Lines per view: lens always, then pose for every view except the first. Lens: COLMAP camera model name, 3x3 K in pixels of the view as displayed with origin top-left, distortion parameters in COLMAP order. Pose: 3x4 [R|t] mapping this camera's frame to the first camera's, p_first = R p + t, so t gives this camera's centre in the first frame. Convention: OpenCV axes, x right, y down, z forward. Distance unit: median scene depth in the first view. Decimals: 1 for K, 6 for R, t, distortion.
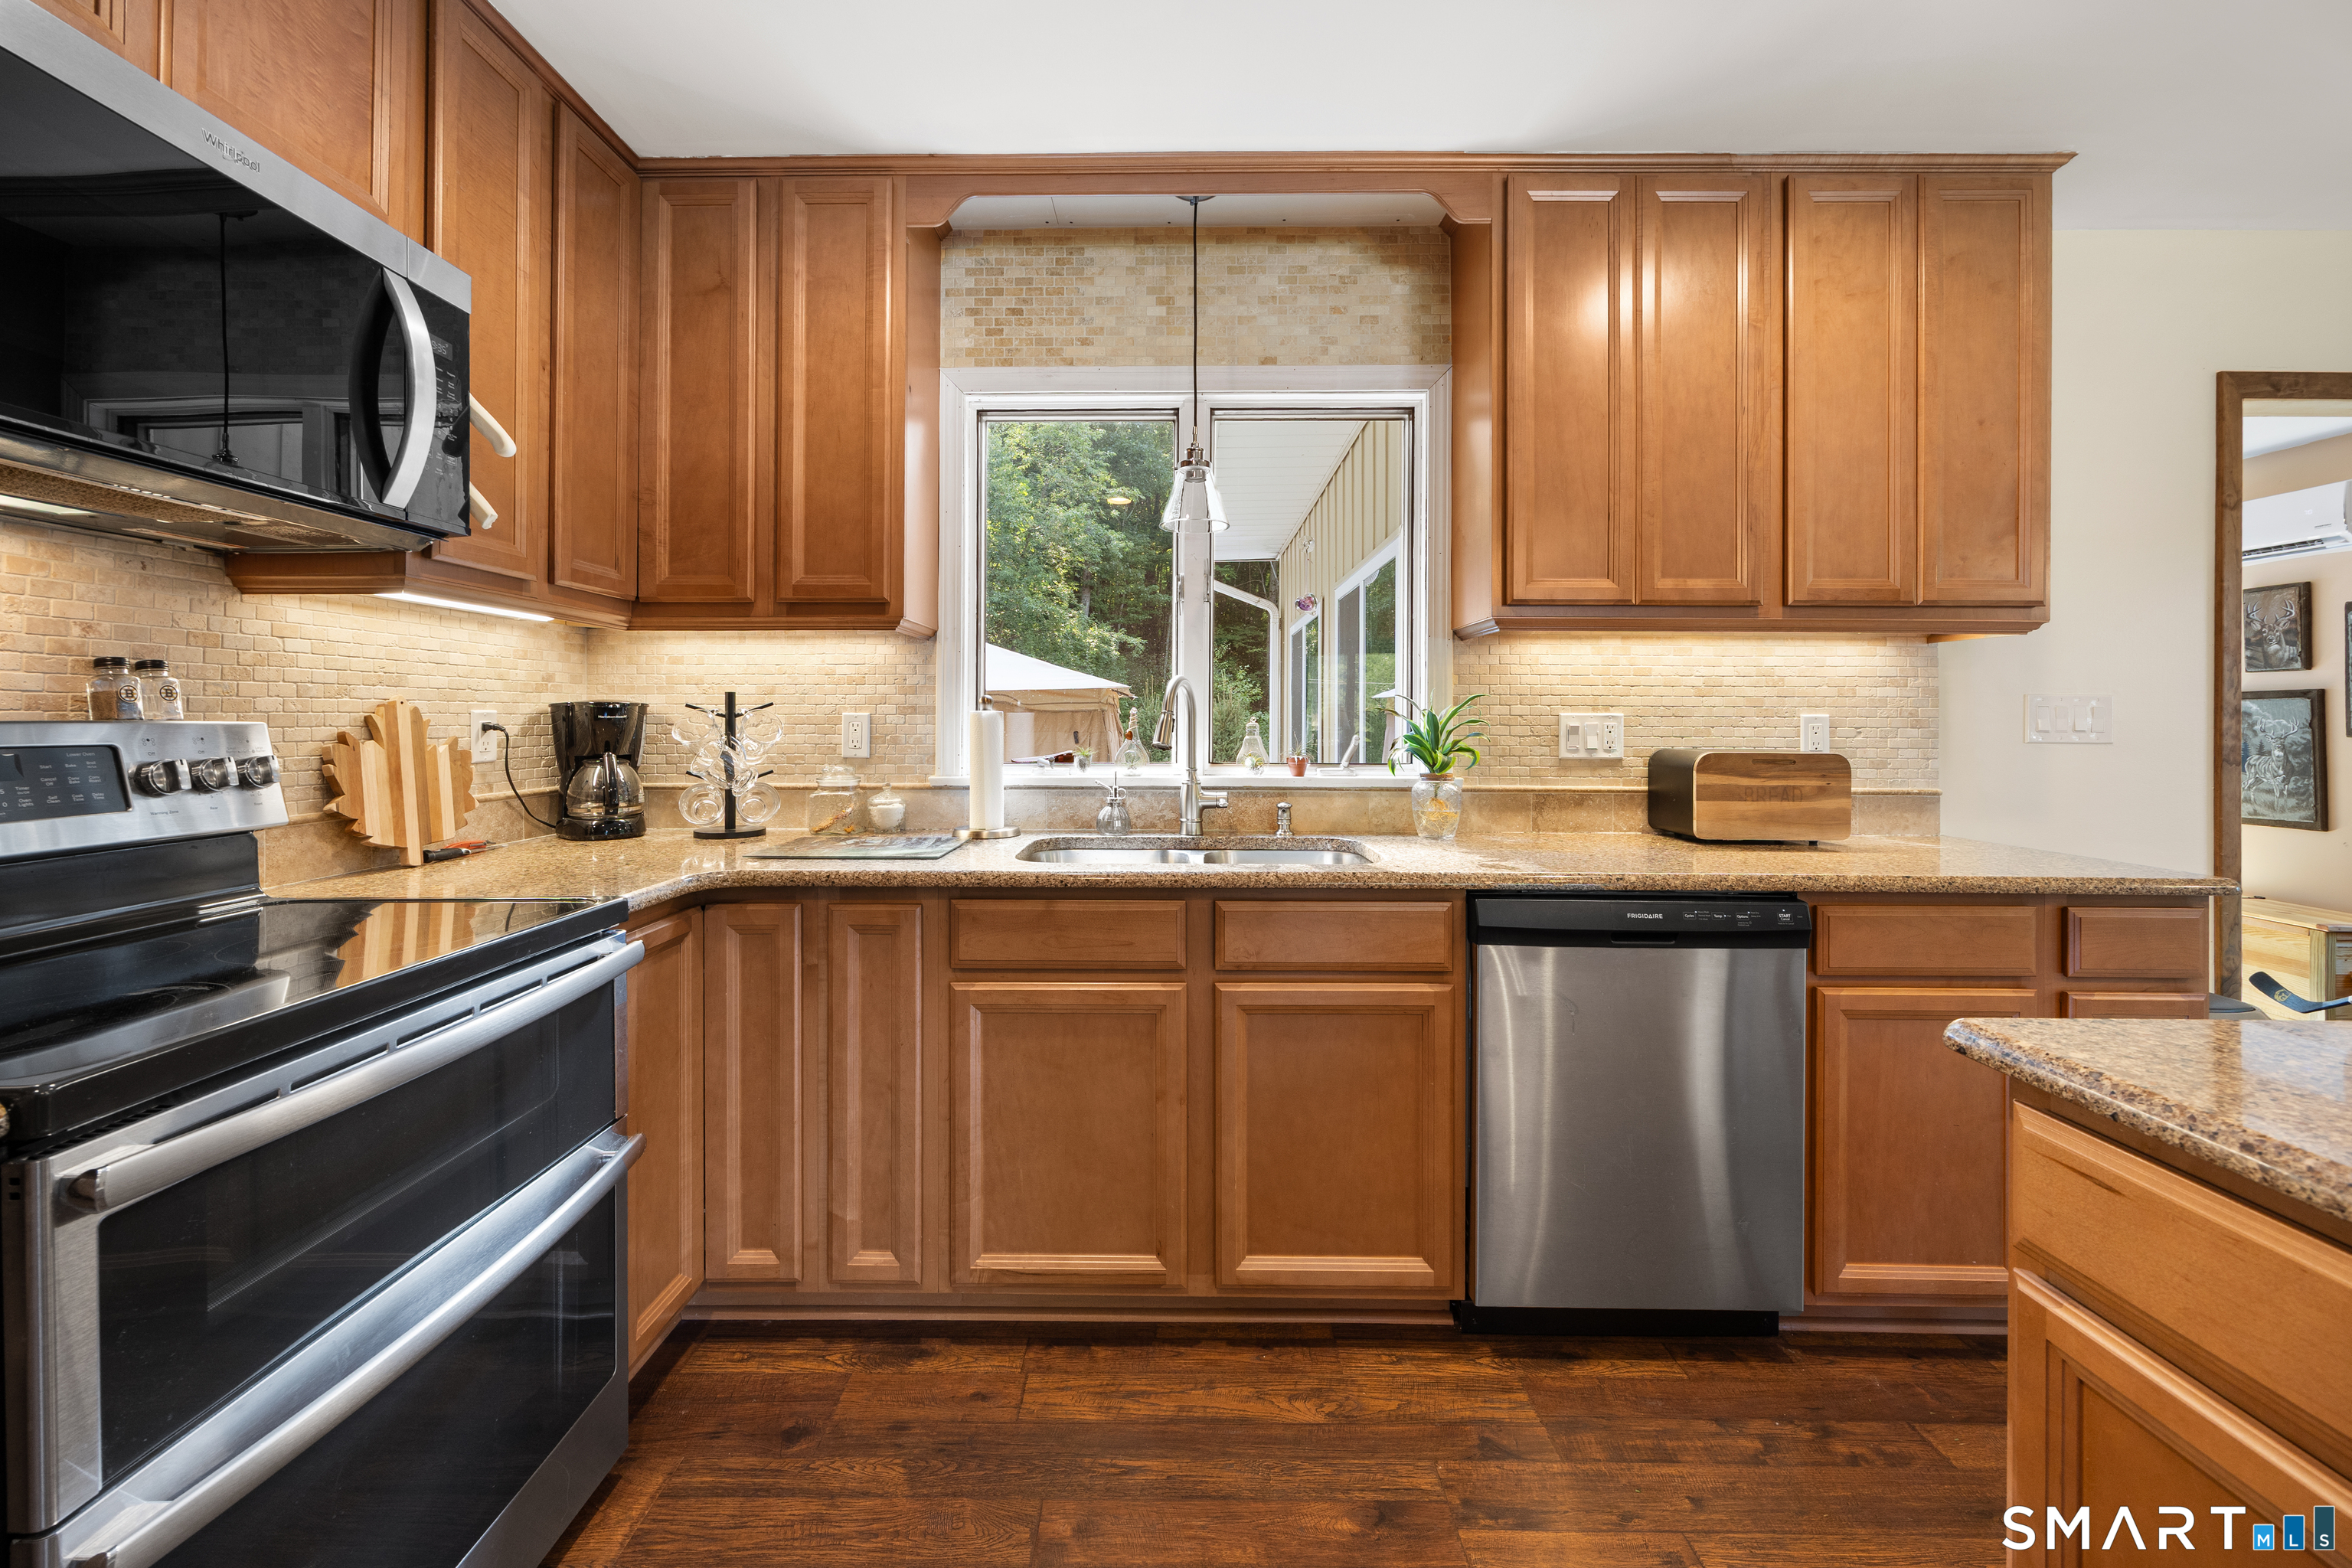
lens RADIAL K [[926.6, 0, 1162.6], [0, 926.6, 711.1], [0, 0, 1]] dist [0.001182, -0.000746]
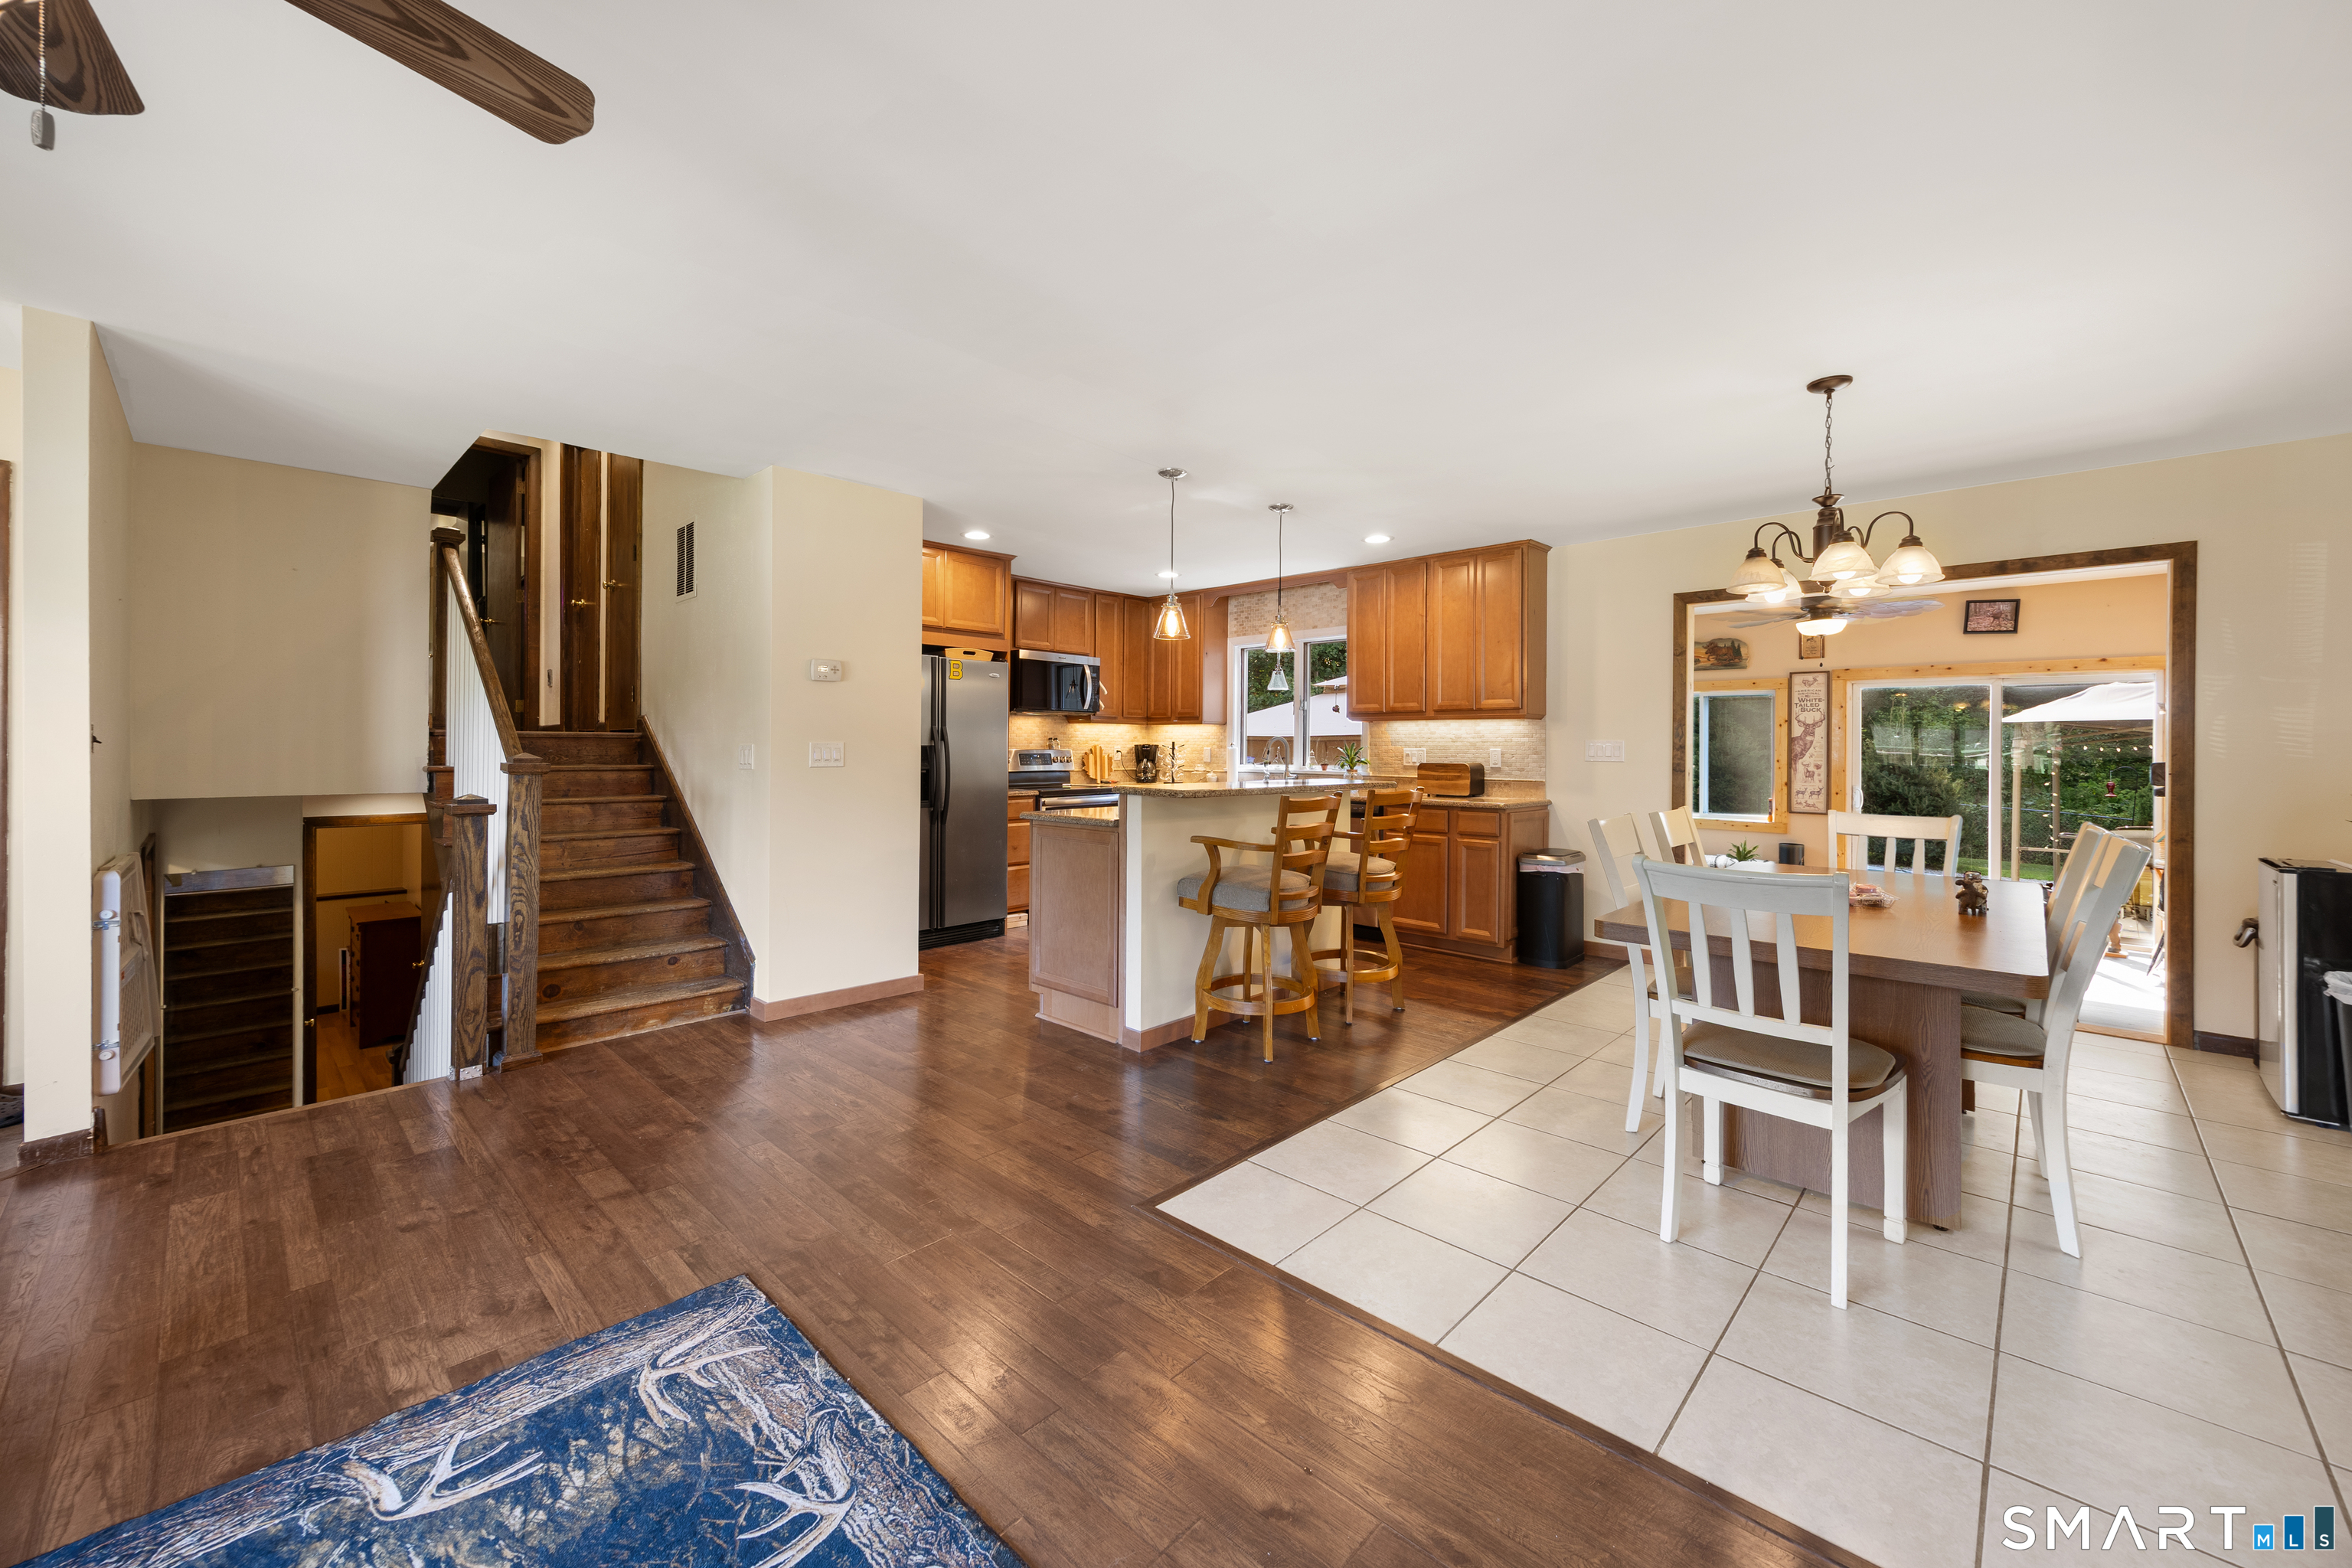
lens RADIAL K [[926.6, 0, 1180.2], [0, 926.6, 743.5], [0, 0, 1]] dist [0.001182, -0.000746]
pose [[0.737401, -0.003757, -0.675445, 2.078255], [0.002376, 0.999993, -0.002969, -0.004586], [0.675452, 0.000585, 0.737404, -1.675917]]
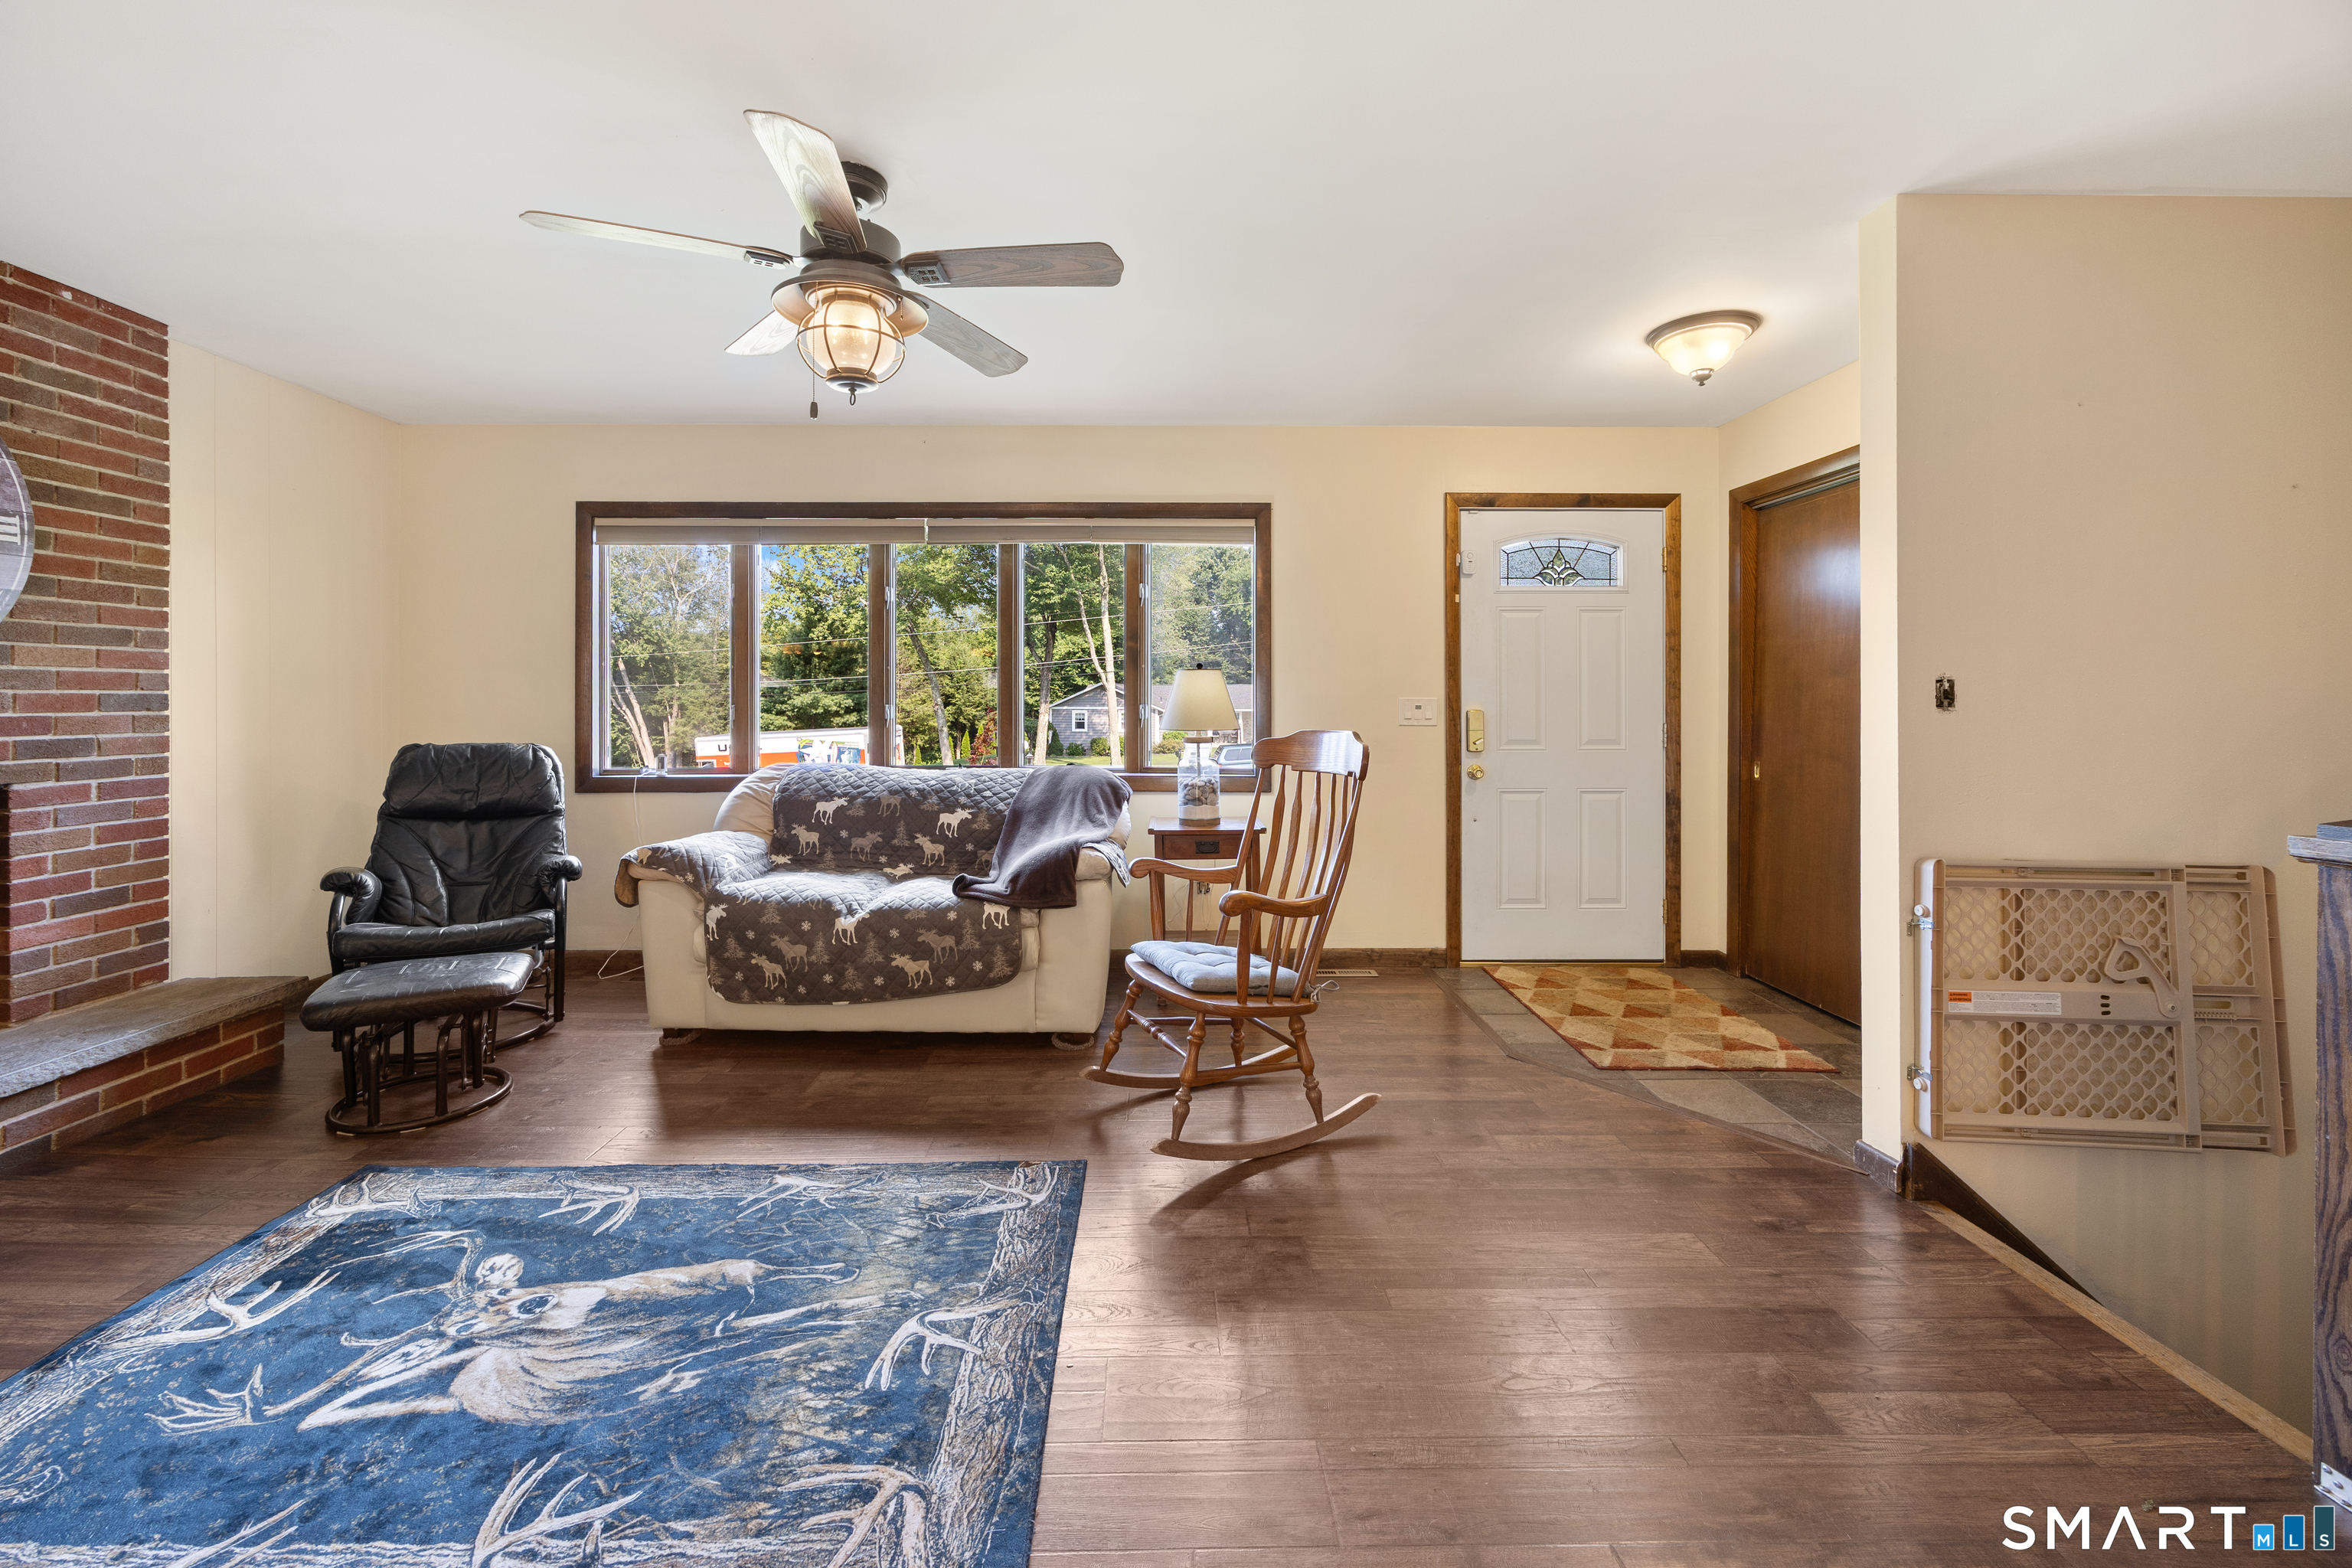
lens RADIAL K [[926.6, 0, 1156.6], [0, 926.6, 709.2], [0, 0, 1]] dist [0.001182, -0.000746]
pose [[-0.999852, -0.007406, -0.015504, 0.890988], [-0.007410, 0.999973, 0.000164, 0.008184], [0.015502, 0.000278, -0.999880, -0.630371]]
